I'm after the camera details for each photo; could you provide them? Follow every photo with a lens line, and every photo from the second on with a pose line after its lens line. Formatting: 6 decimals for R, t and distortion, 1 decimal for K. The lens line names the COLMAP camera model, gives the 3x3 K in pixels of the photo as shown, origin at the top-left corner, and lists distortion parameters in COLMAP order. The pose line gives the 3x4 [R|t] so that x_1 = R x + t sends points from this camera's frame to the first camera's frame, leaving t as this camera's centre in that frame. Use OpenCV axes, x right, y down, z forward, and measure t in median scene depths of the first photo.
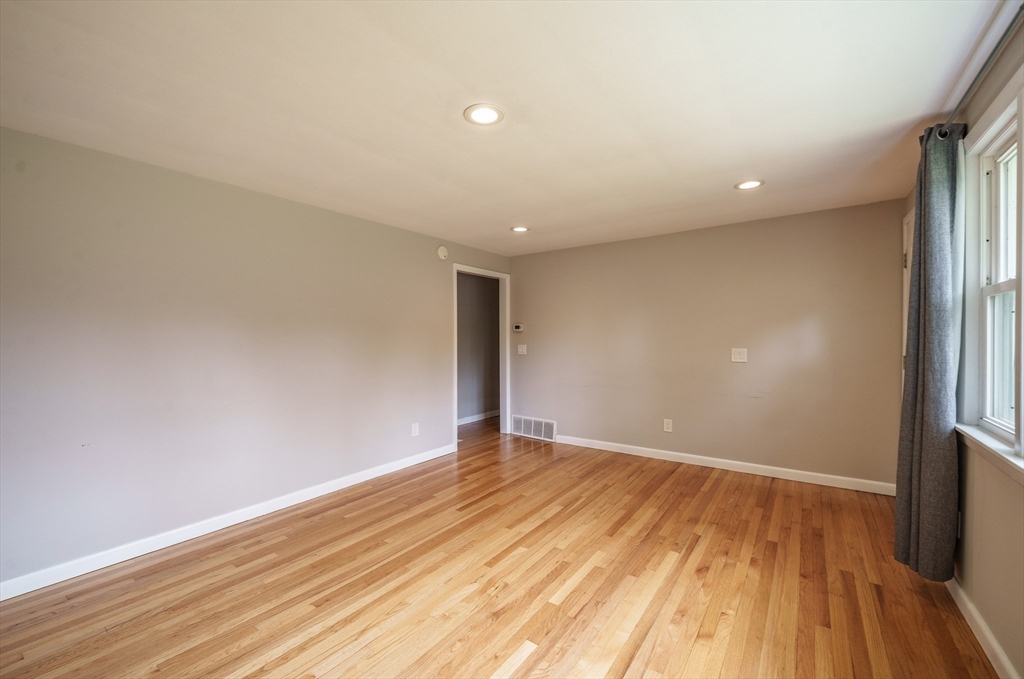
lens RADIAL K [[418.5, 0, 512.1], [0, 418.5, 333.8], [0, 0, 1]] dist [-0.000913, -0.000607]
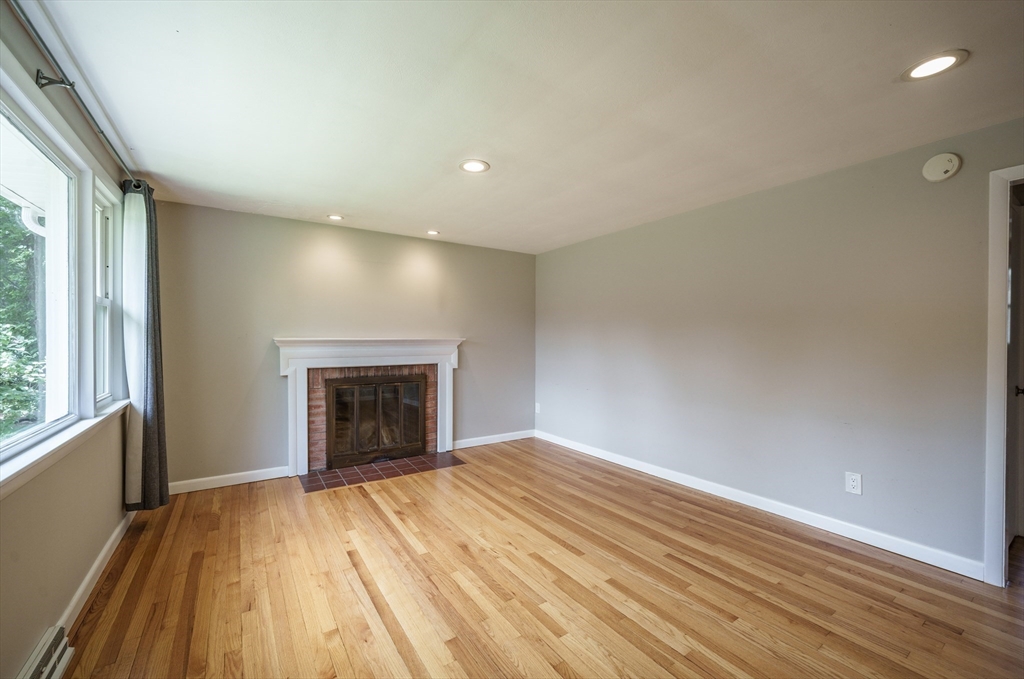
lens RADIAL K [[418.5, 0, 512.1], [0, 418.5, 333.8], [0, 0, 1]] dist [-0.000913, -0.000607]
pose [[-0.356449, -0.003555, -0.934308, 0.715170], [0.011413, 0.999902, -0.008159, 0.009299], [0.934245, -0.013571, -0.356373, 1.015970]]
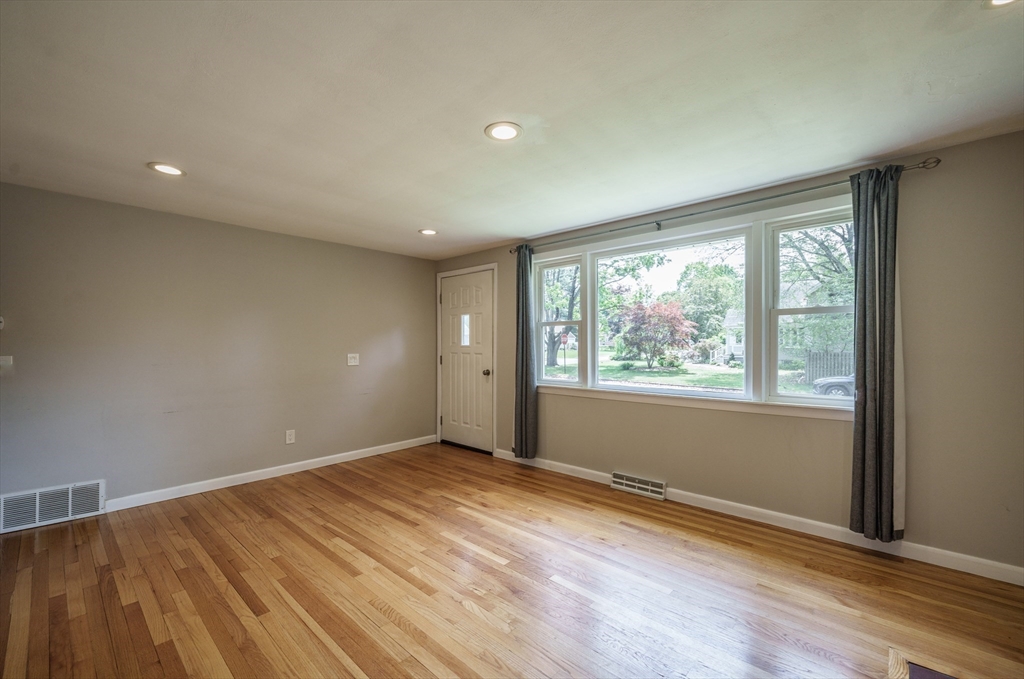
lens RADIAL K [[415.3, 0, 512.0], [0, 415.3, 339.5], [0, 0, 1]] dist [0.000163, -0.000079]
pose [[0.117141, 0.017202, 0.992966, -0.716477], [-0.009266, 0.999825, -0.016228, 0.013526], [-0.993072, -0.007300, 0.117280, 0.554944]]
